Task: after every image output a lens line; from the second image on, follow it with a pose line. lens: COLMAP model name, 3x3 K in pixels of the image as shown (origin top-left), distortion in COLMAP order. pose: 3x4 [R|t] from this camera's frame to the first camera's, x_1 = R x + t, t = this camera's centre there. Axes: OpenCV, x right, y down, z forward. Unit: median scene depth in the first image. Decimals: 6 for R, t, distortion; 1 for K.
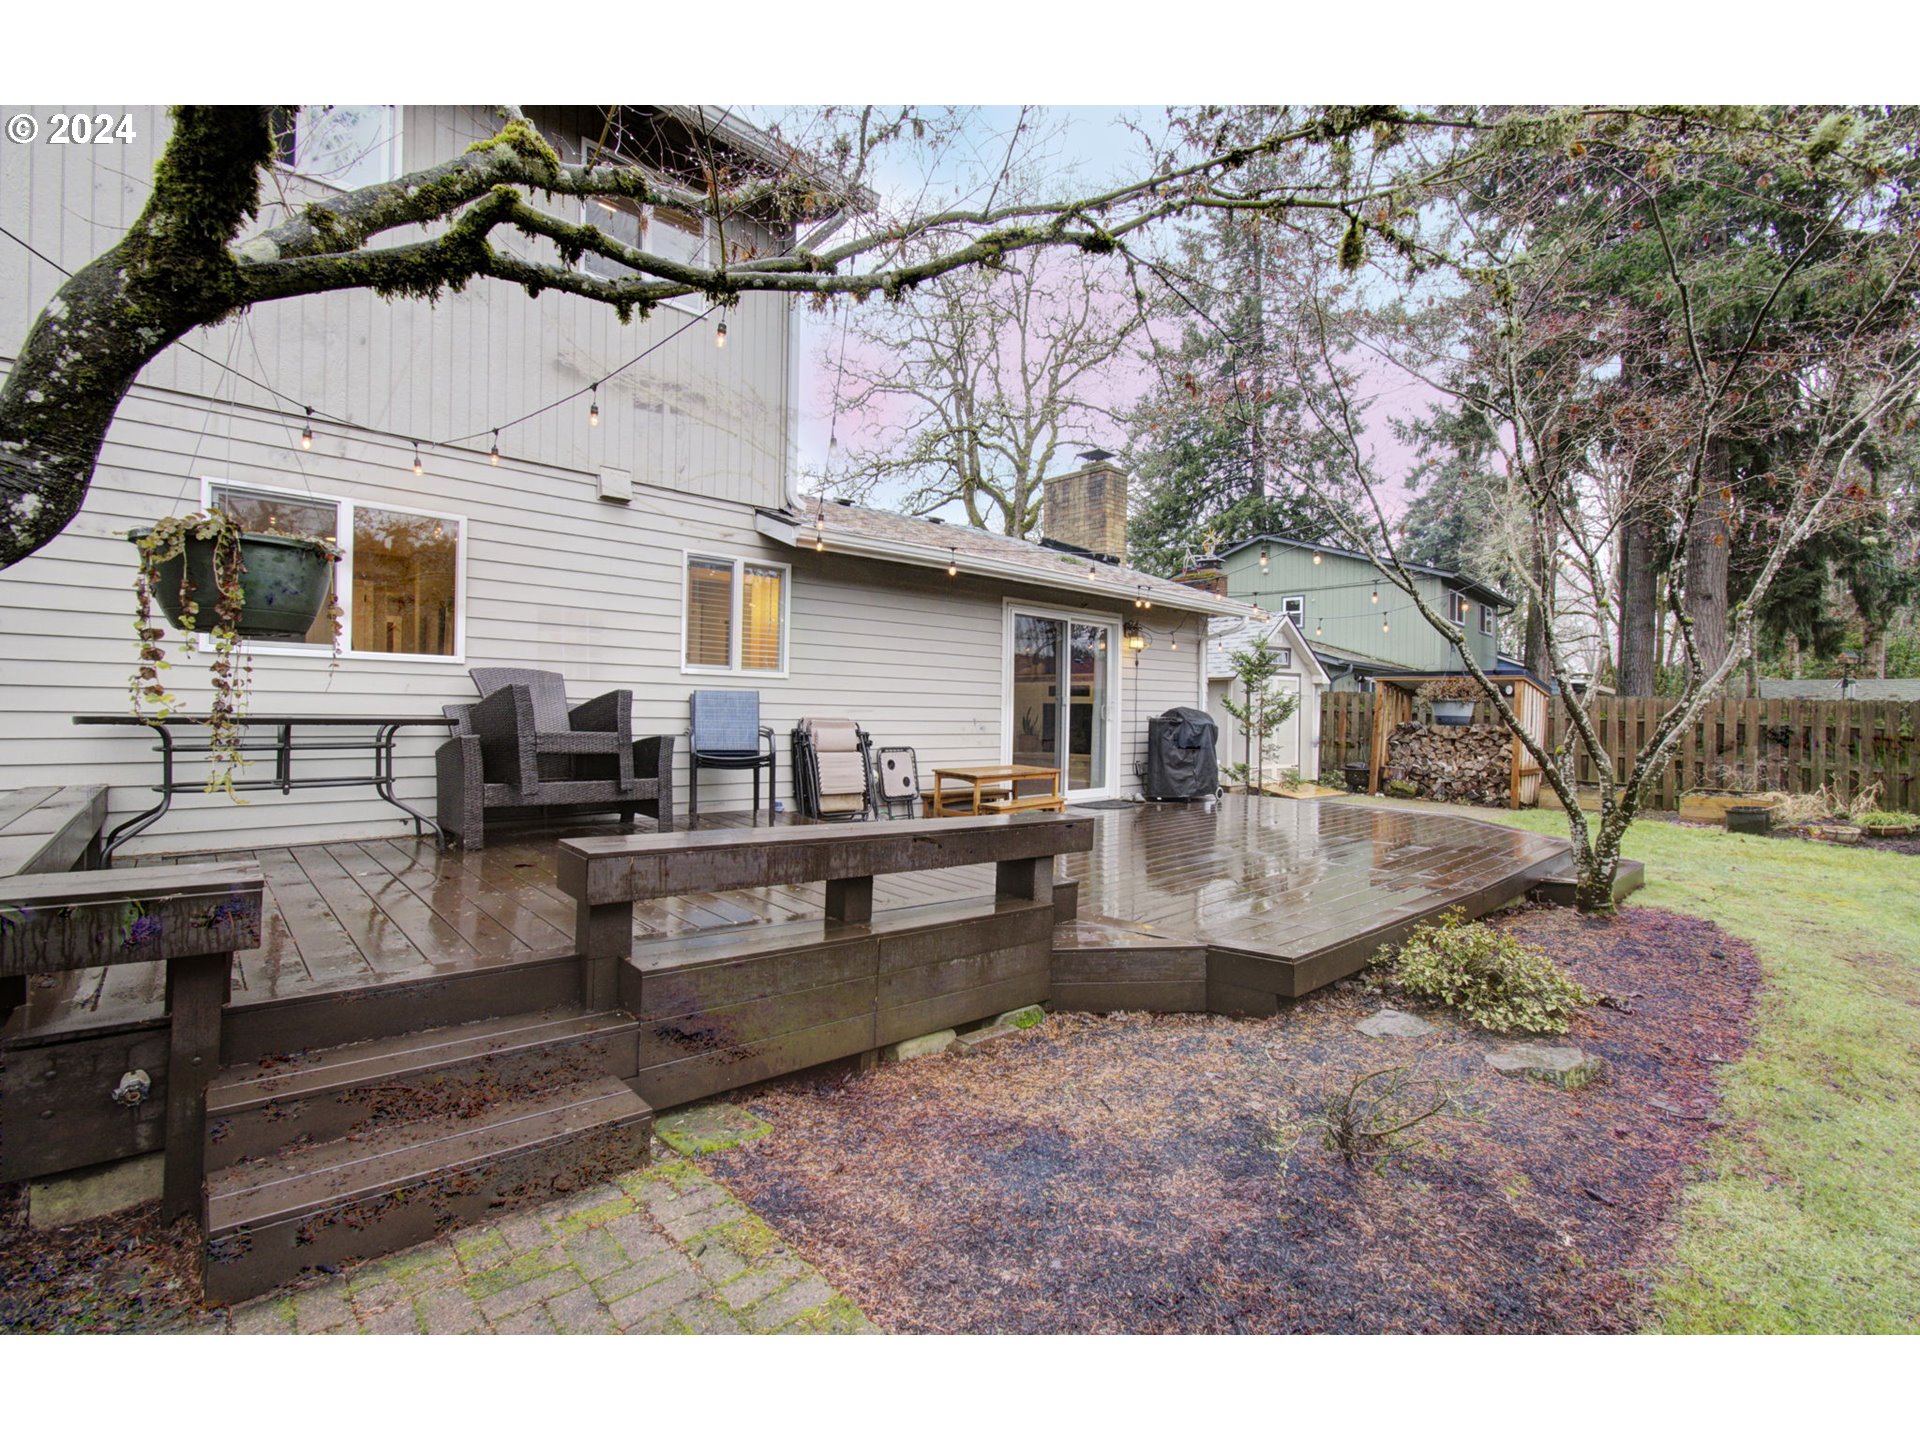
lens RADIAL K [[951.5, 0, 960.0], [0, 951.5, 720.0], [0, 0, 1]] dist [0.000269, 0.000064]
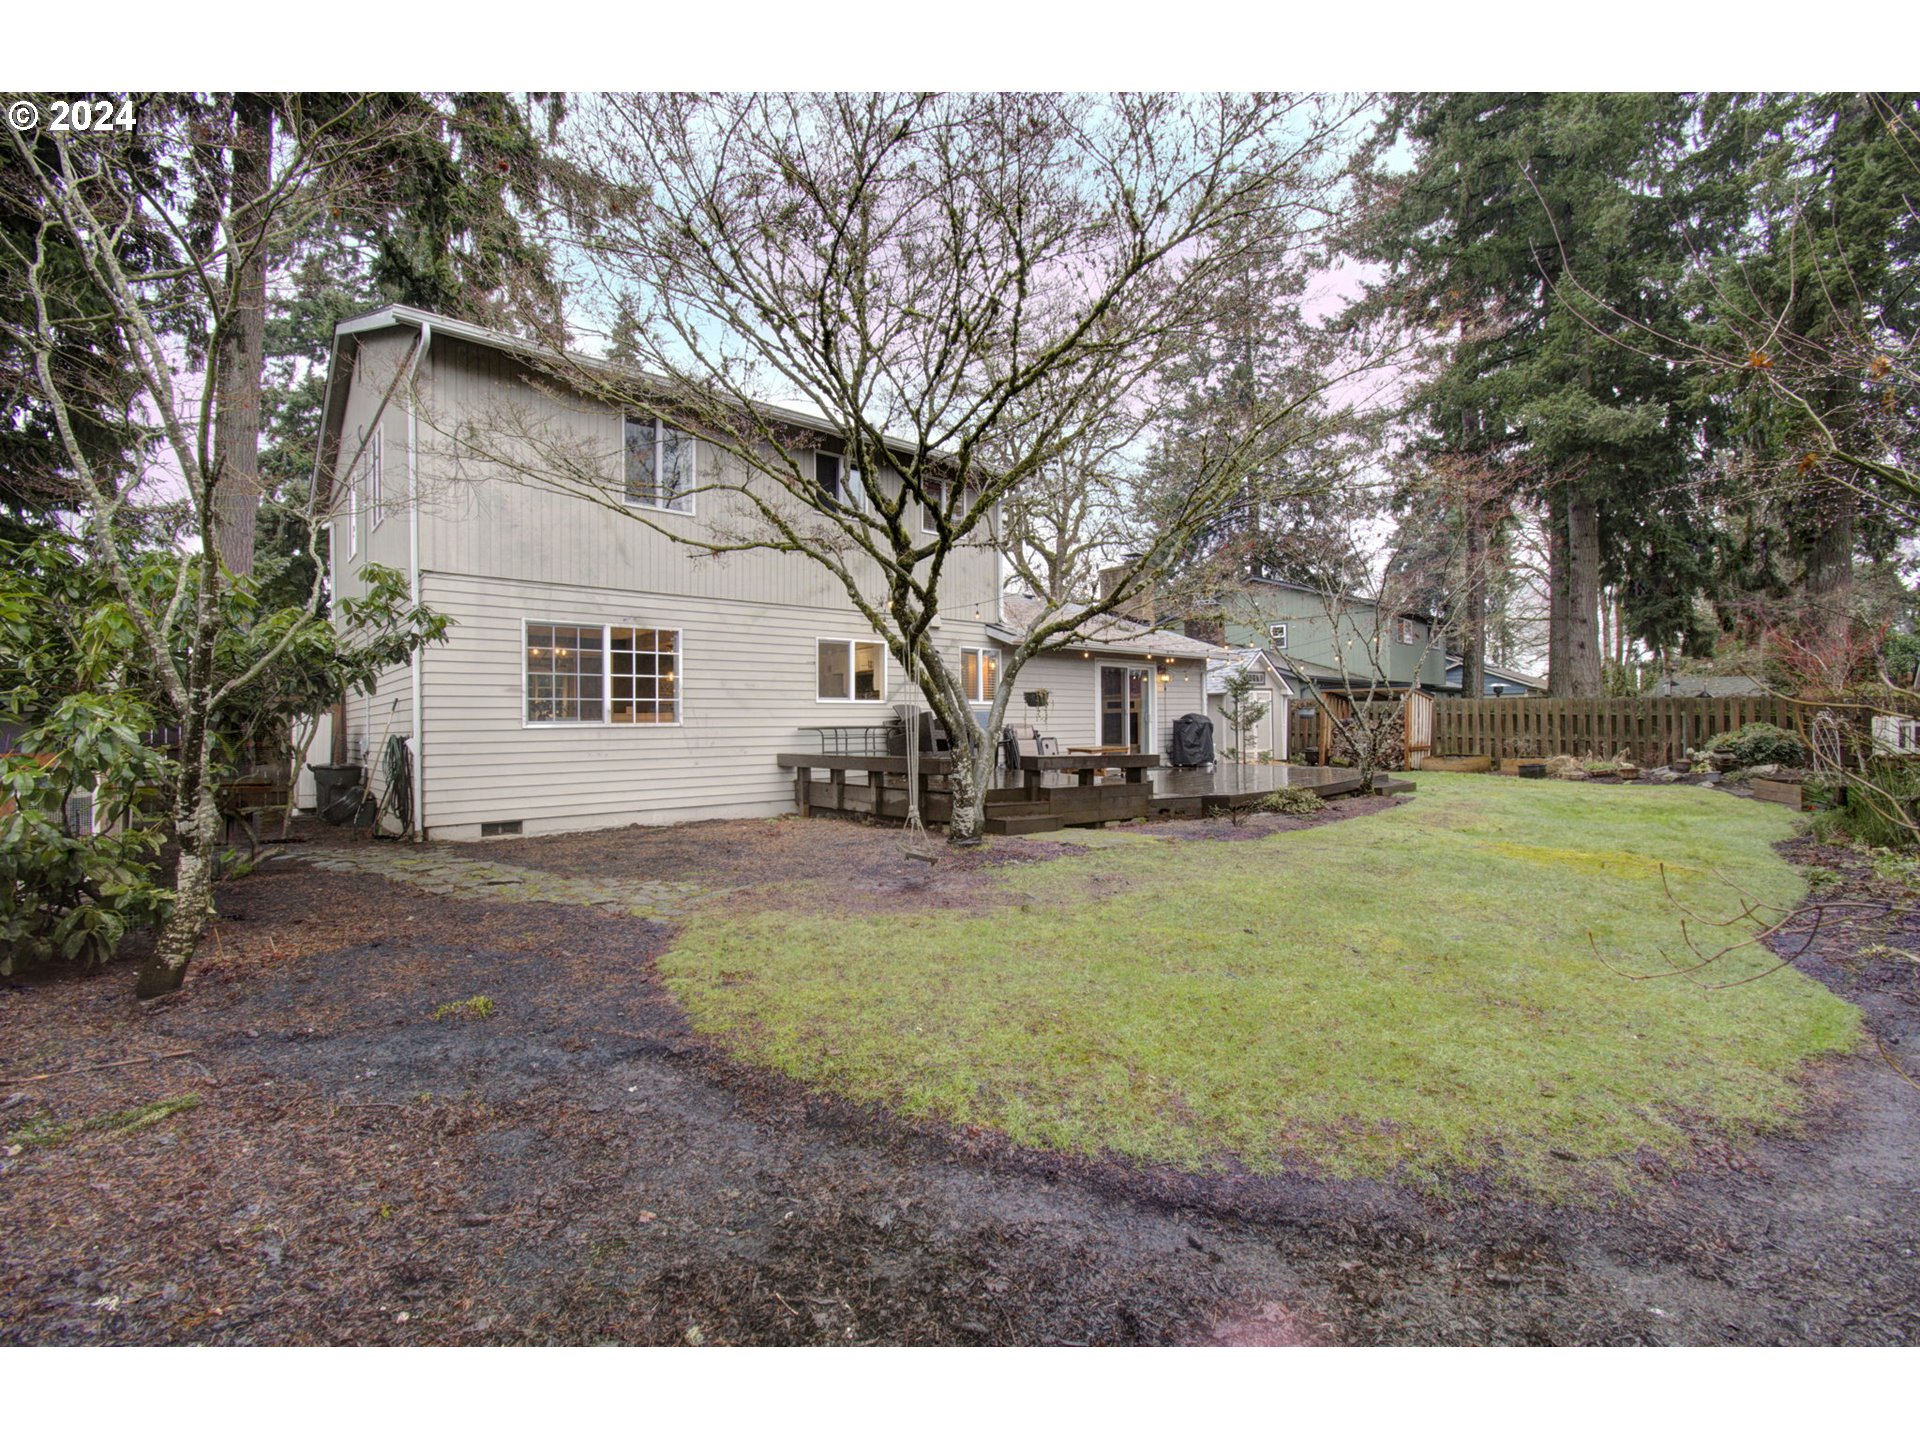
lens RADIAL K [[835.8, 0, 960.0], [0, 835.8, 720.0], [0, 0, 1]] dist [-0.002300, -0.000228]
pose [[0.998688, -0.025689, -0.044294, -0.087013], [0.025232, 0.999623, -0.010854, 0.003350], [0.044556, 0.009722, 0.998960, -0.385029]]
